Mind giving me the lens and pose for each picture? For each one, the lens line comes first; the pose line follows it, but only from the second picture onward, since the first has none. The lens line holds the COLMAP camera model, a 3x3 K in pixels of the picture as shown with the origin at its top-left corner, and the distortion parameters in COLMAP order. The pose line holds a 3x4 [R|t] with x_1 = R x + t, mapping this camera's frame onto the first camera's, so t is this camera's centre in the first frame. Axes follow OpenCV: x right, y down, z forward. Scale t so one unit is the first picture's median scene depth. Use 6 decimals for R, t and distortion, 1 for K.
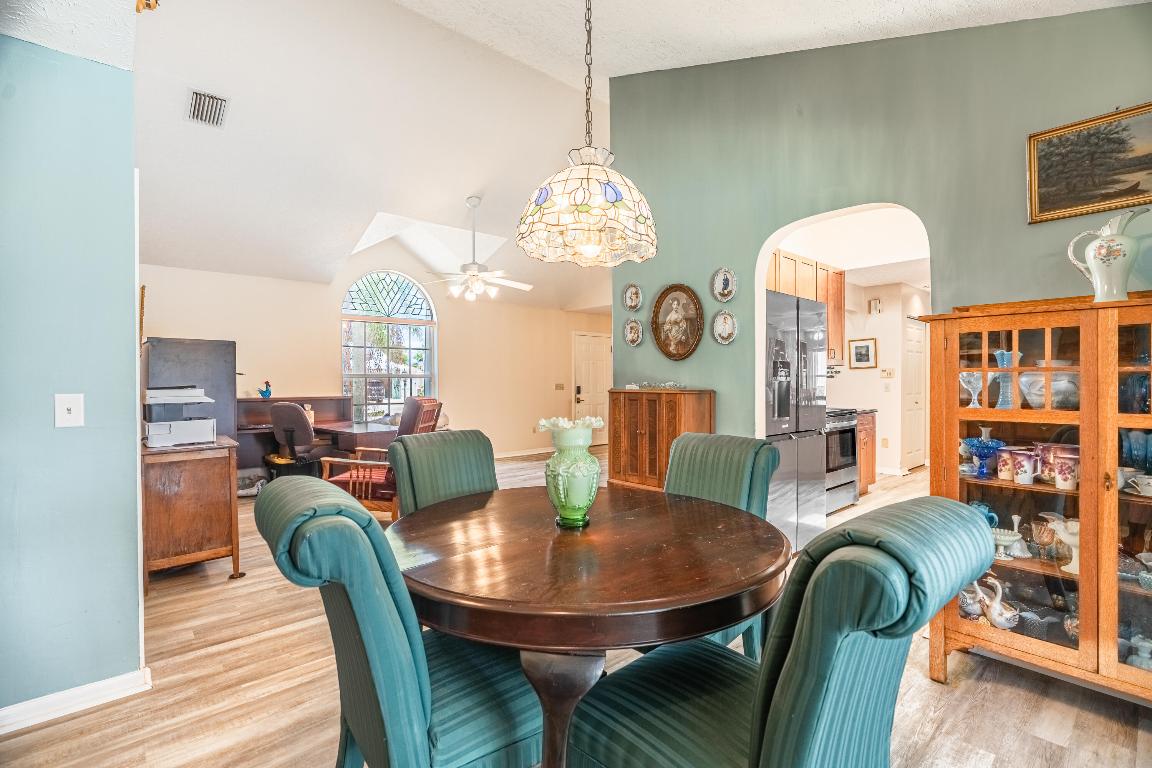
lens RADIAL K [[529.2, 0, 575.4], [0, 529.2, 381.1], [0, 0, 1]] dist [-0.003720, 0.001267]
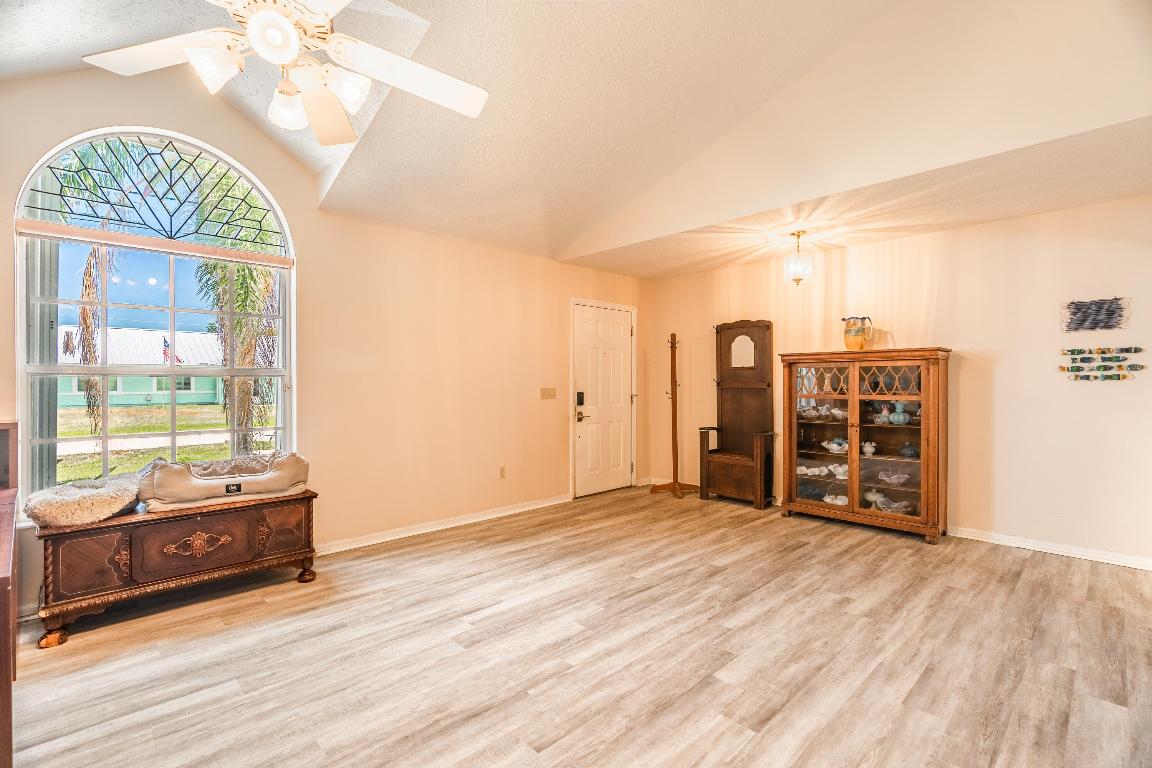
lens RADIAL K [[529.2, 0, 575.4], [0, 529.2, 381.1], [0, 0, 1]] dist [-0.003720, 0.001267]
pose [[0.998773, 0.006339, 0.049119, -0.035714], [-0.006148, 0.999973, -0.004056, -0.002848], [-0.049143, 0.003749, 0.998785, 0.542322]]
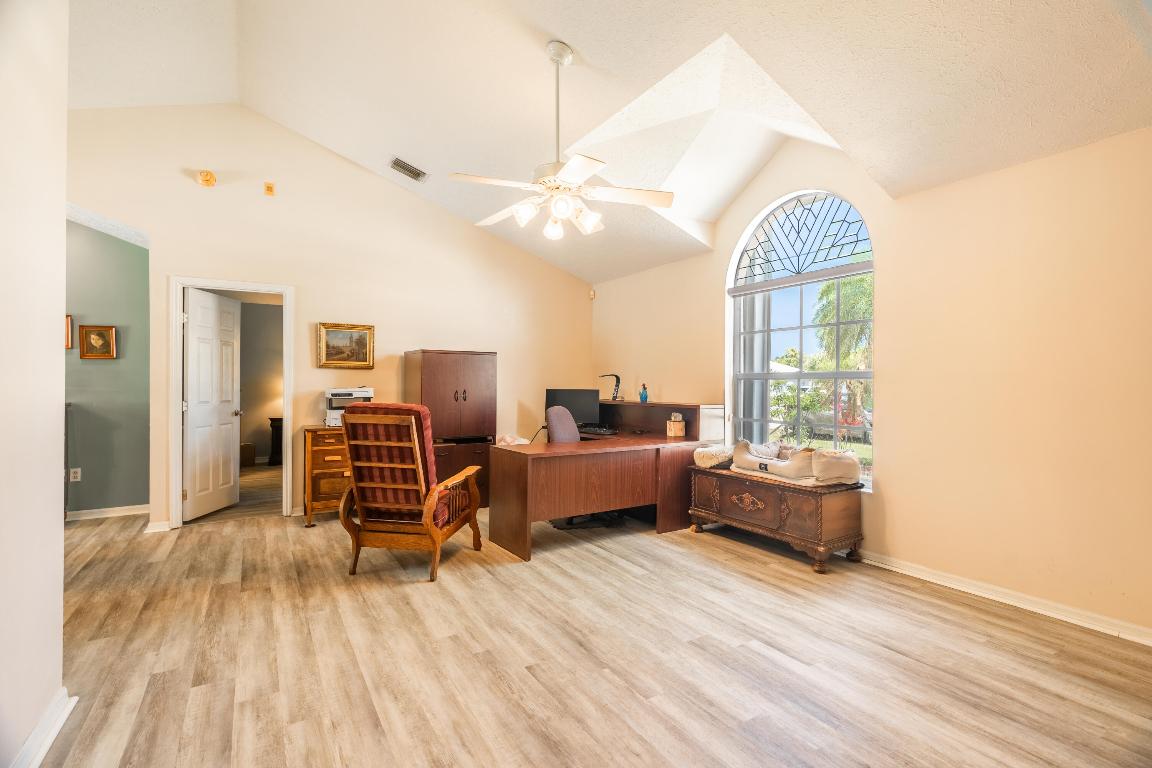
lens RADIAL K [[529.2, 0, 575.4], [0, 529.2, 381.1], [0, 0, 1]] dist [-0.003720, 0.001267]
pose [[-0.168752, 0.002147, -0.985656, 0.258762], [-0.005339, 0.999981, 0.003092, -0.005207], [0.985644, 0.005784, -0.168738, 0.859848]]
